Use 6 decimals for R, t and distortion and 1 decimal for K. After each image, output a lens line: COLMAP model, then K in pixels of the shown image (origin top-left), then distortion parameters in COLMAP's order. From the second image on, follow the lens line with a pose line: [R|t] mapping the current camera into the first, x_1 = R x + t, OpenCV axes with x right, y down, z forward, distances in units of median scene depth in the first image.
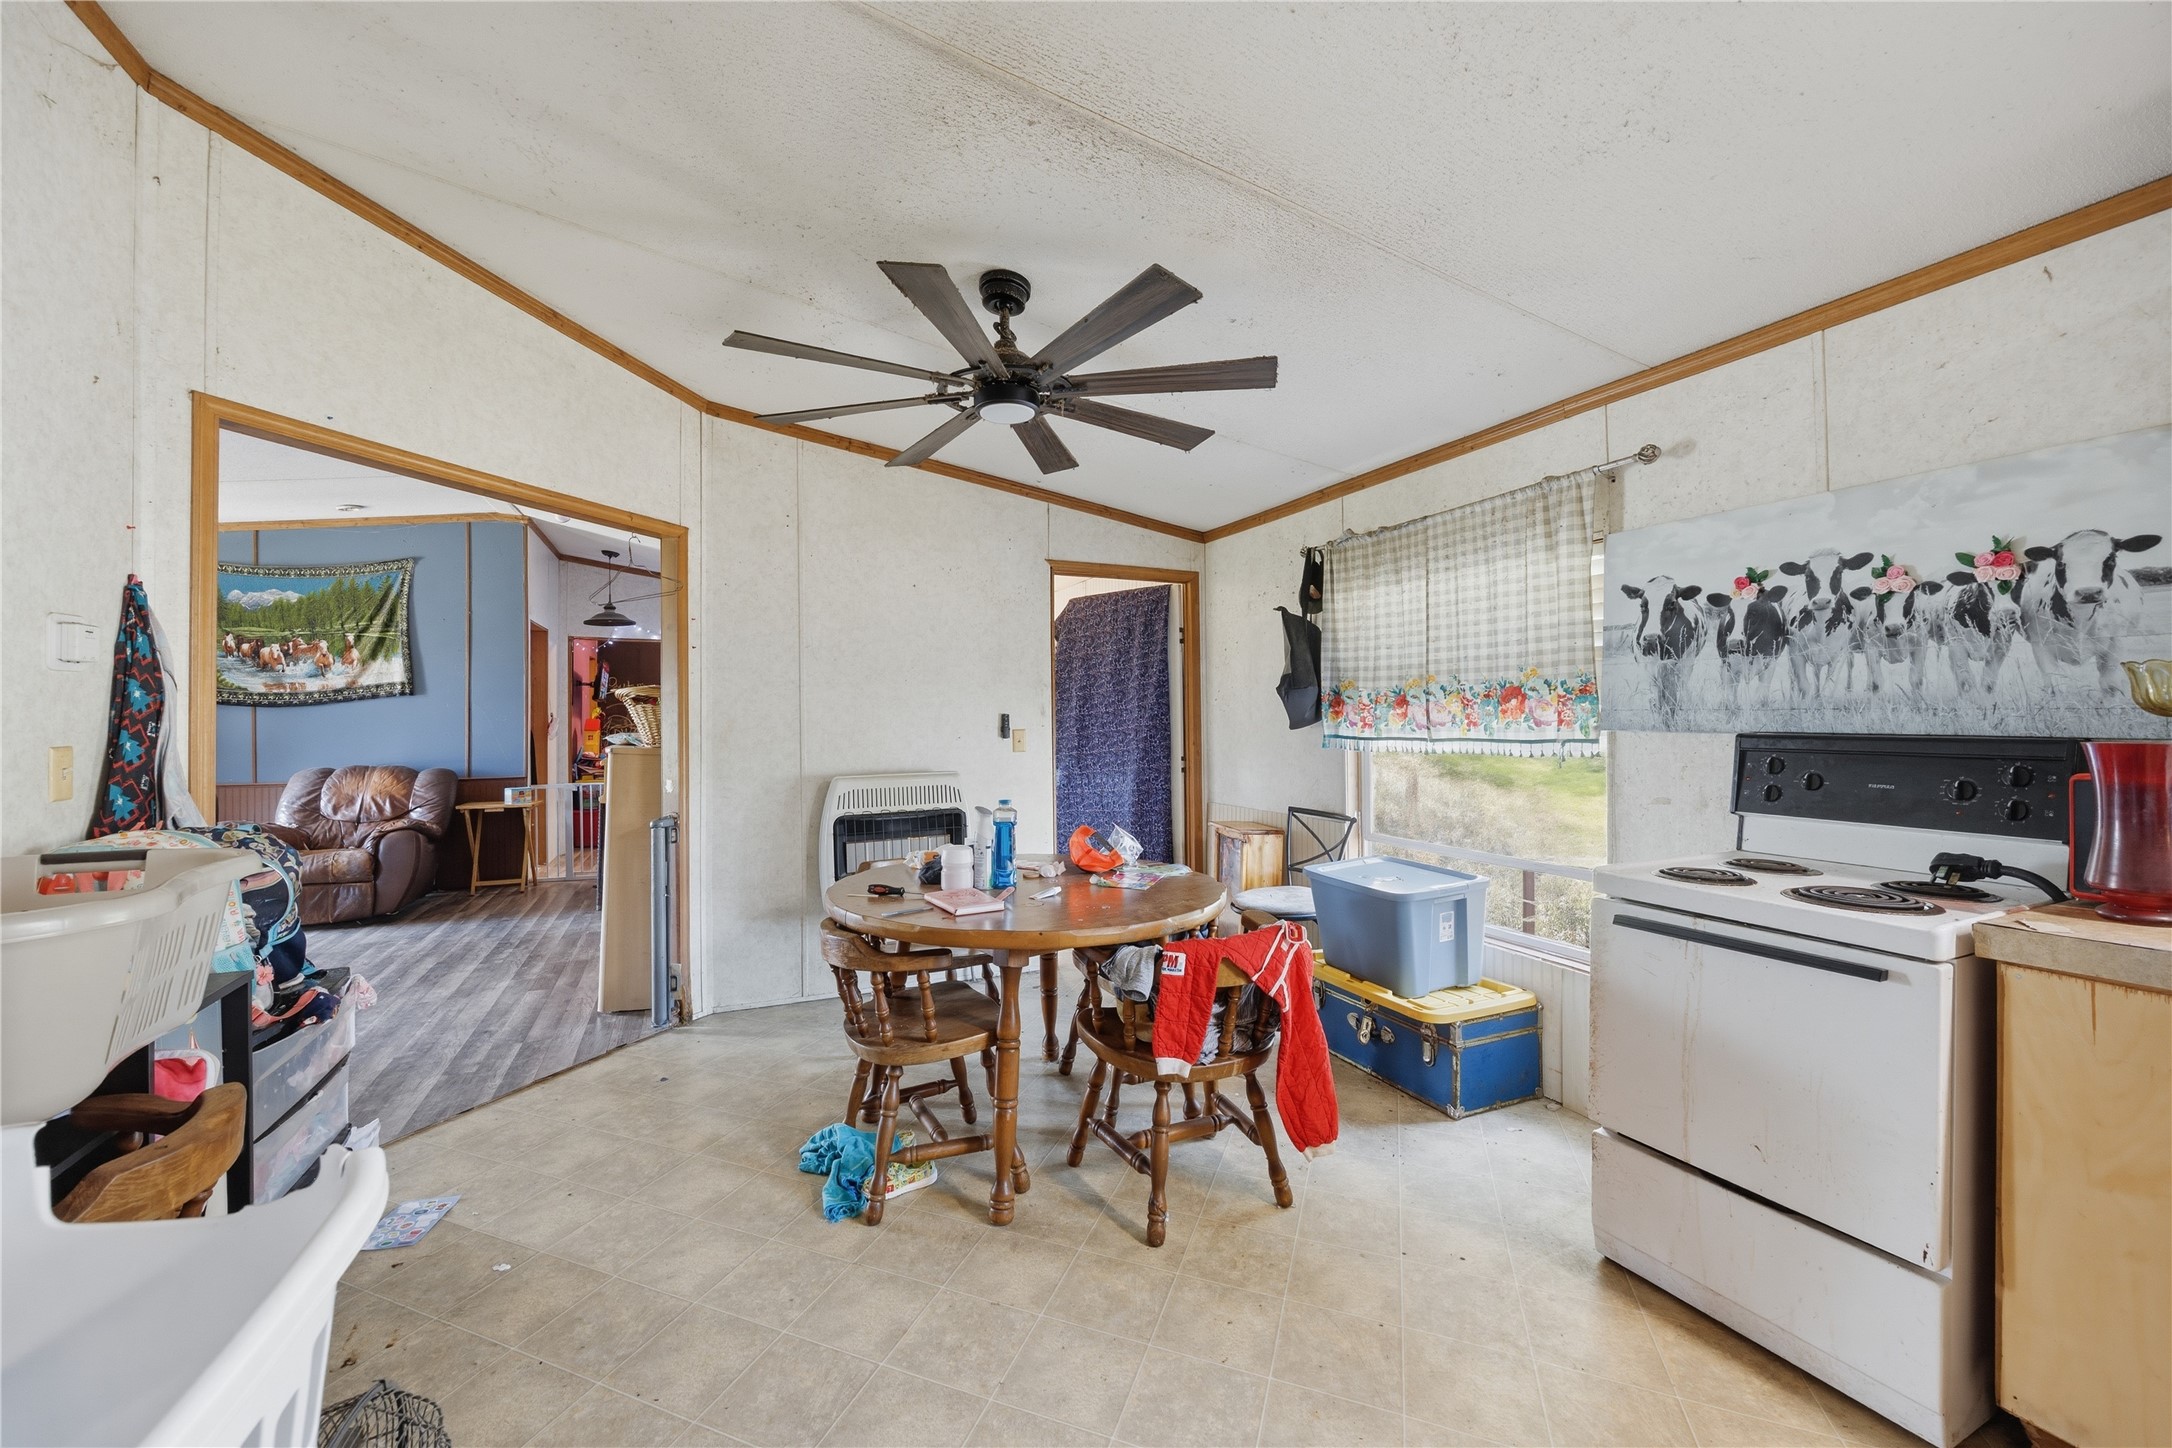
lens RADIAL K [[845.2, 0, 1087.7], [0, 845.2, 721.4], [0, 0, 1]] dist [-0.003906, 0.001471]
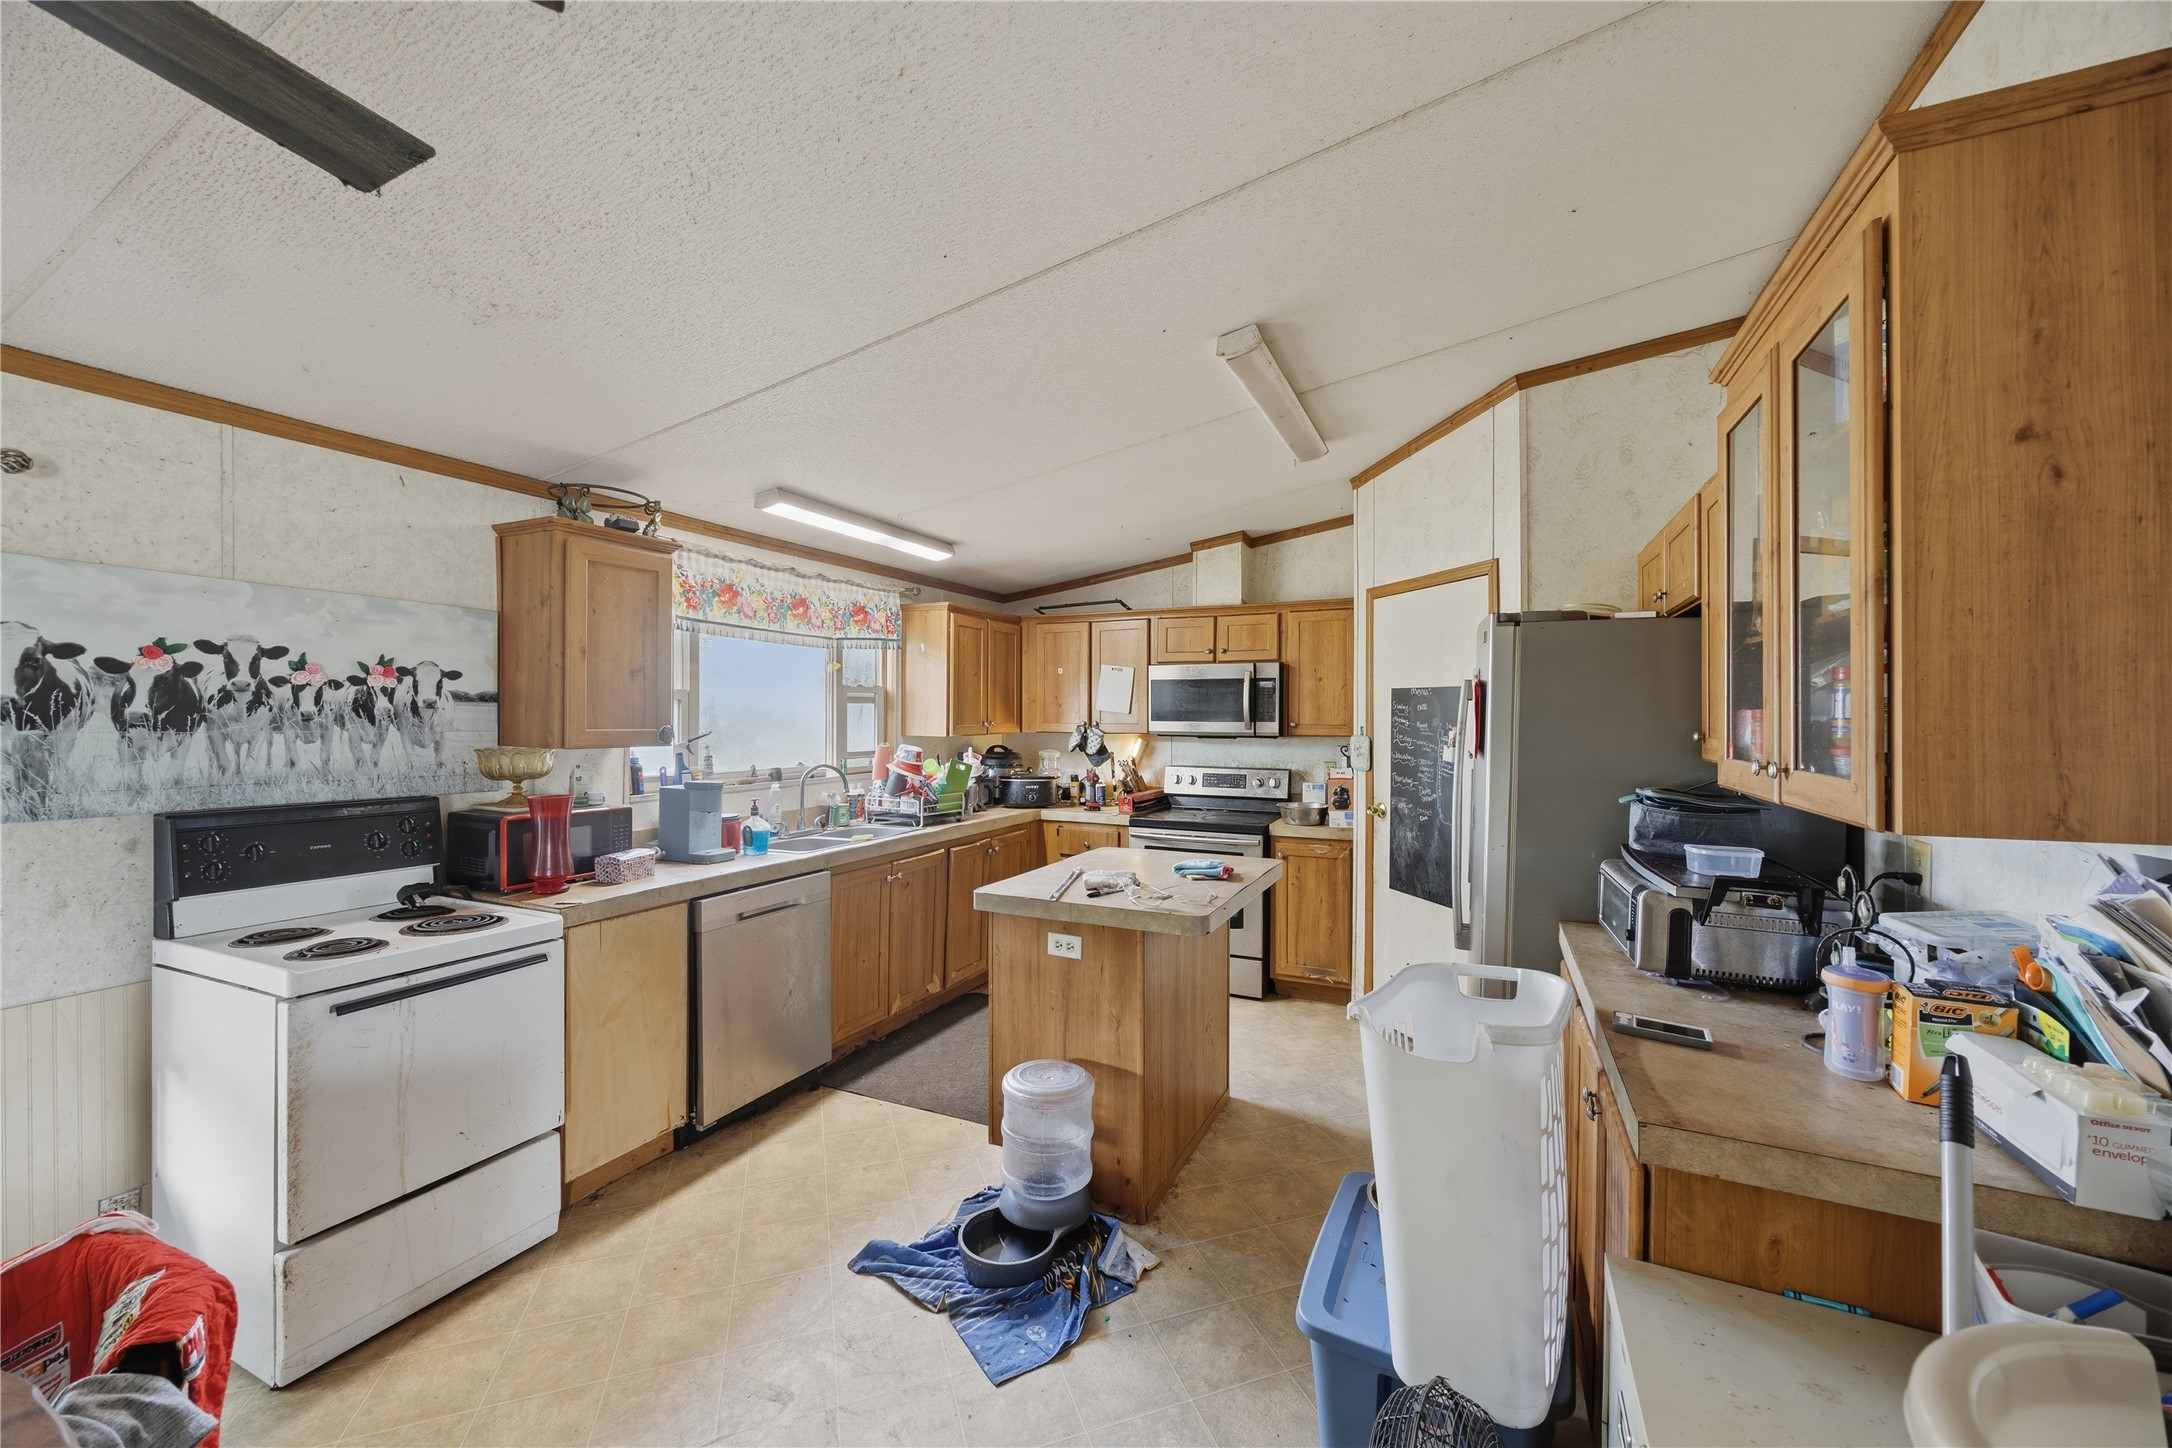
lens RADIAL K [[845.2, 0, 1107.9], [0, 845.2, 720.3], [0, 0, 1]] dist [-0.003906, 0.001471]
pose [[-0.652625, 0.005143, 0.757664, -0.377700], [0.002254, 0.999986, -0.004847, -0.051370], [-0.757678, -0.001455, -0.652627, 0.504599]]
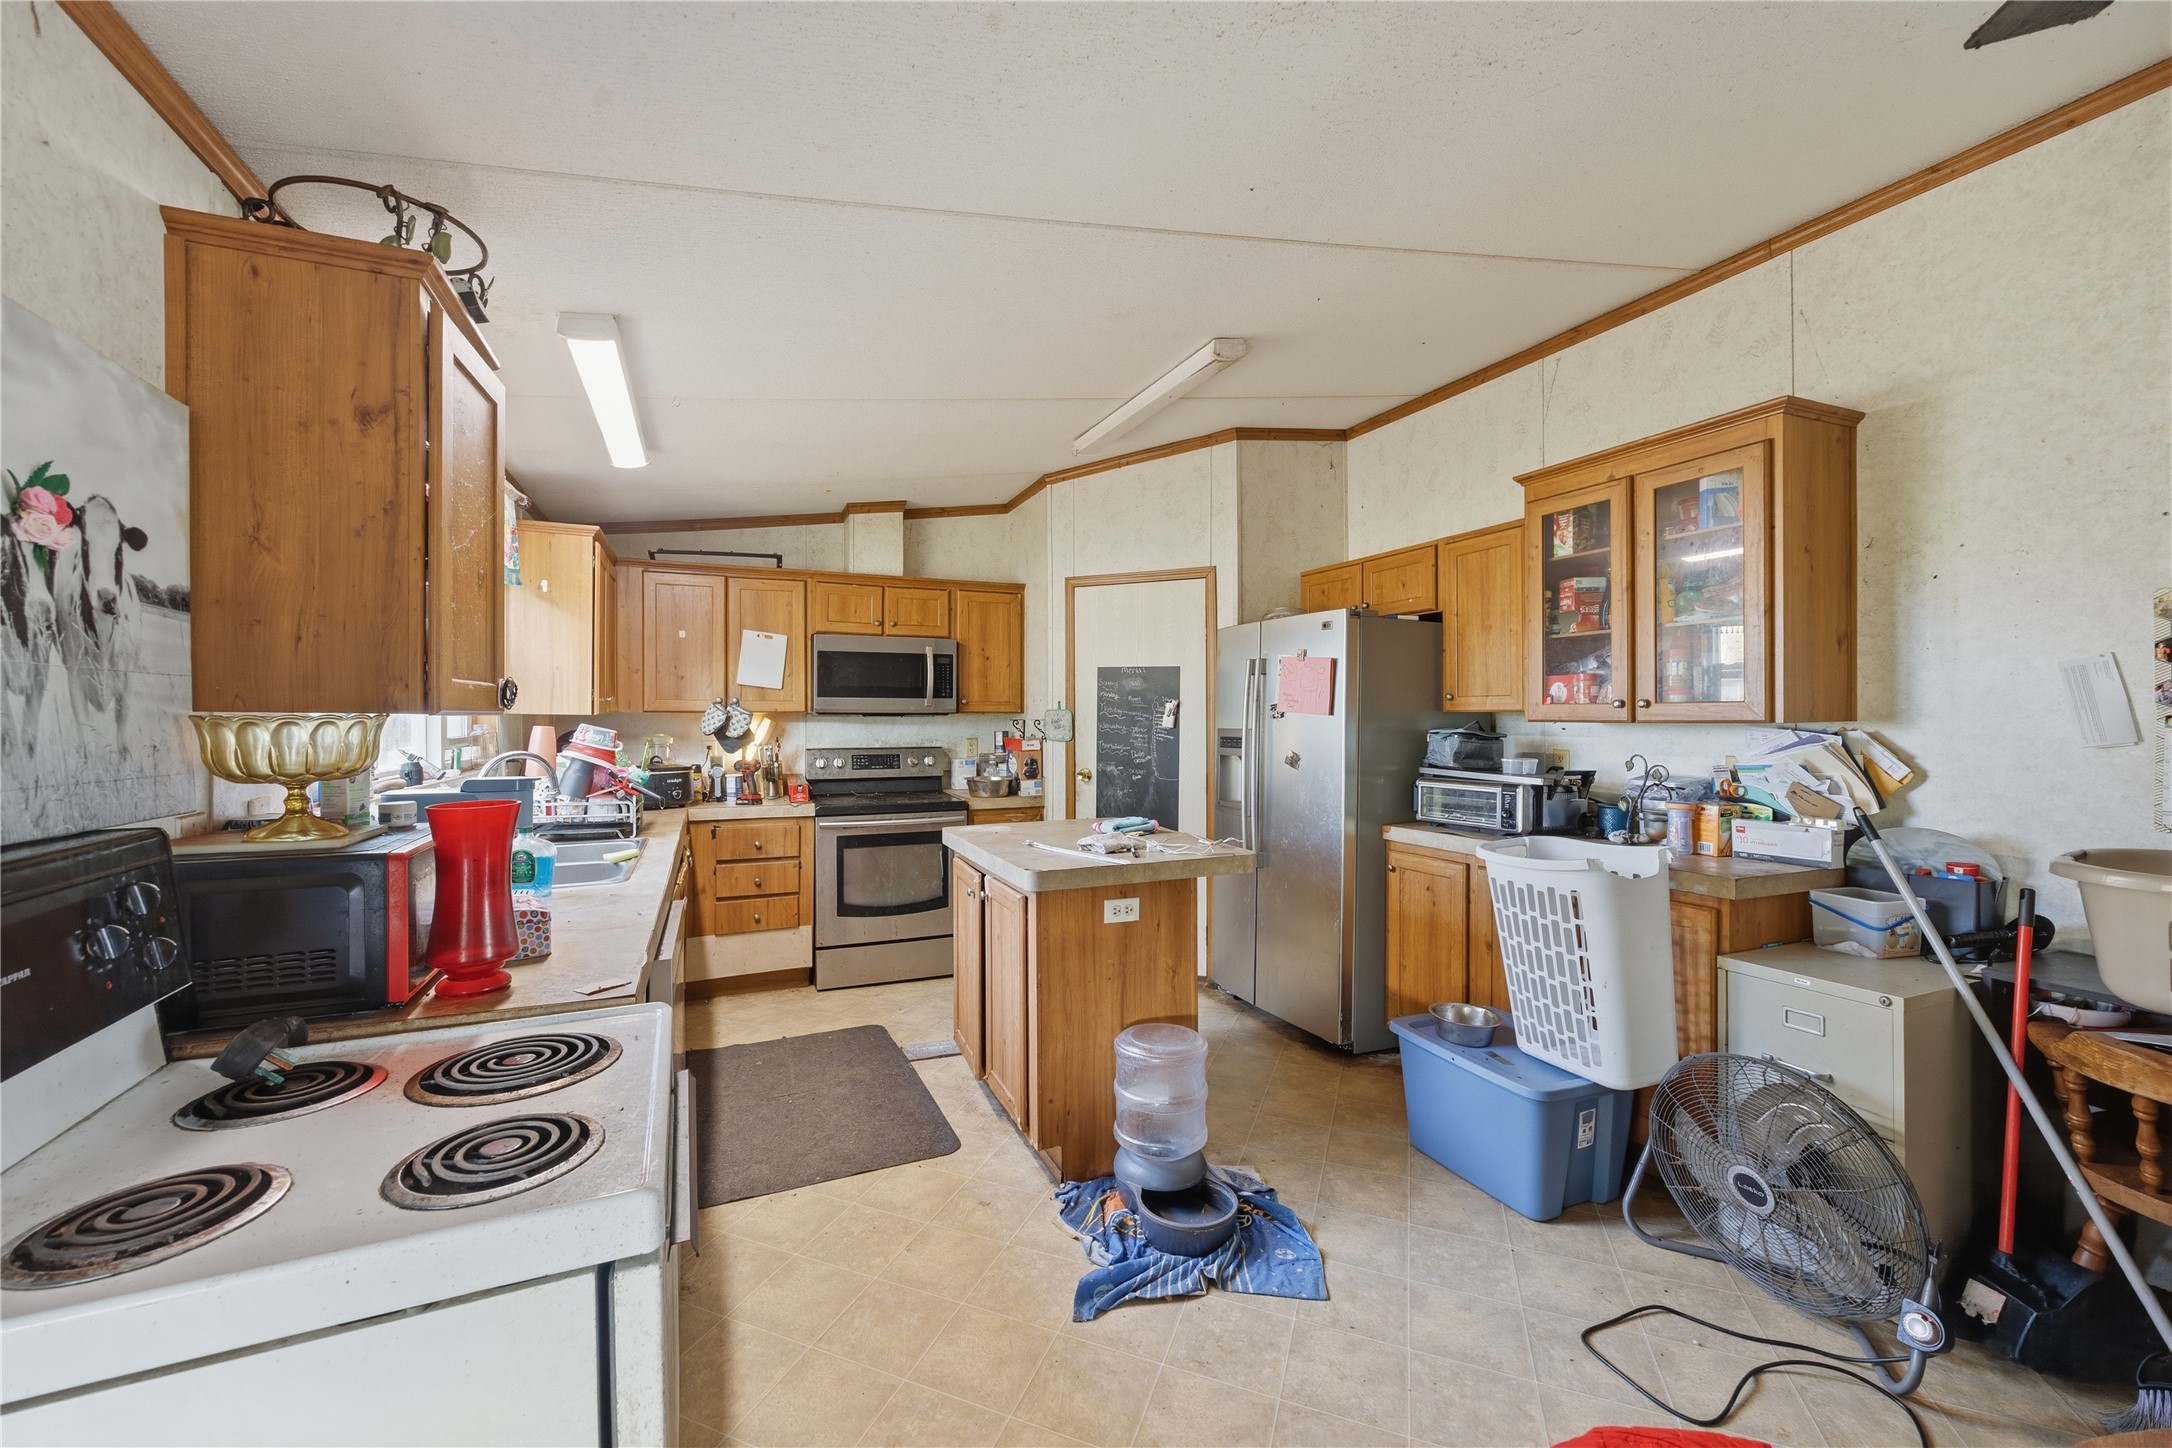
lens RADIAL K [[845.2, 0, 1097.5], [0, 845.2, 721.4], [0, 0, 1]] dist [-0.003906, 0.001471]
pose [[-0.999890, 0.013314, 0.006587, 0.211302], [0.013365, 0.999881, 0.007702, -0.026133], [-0.006484, 0.007789, -0.999949, 0.767491]]
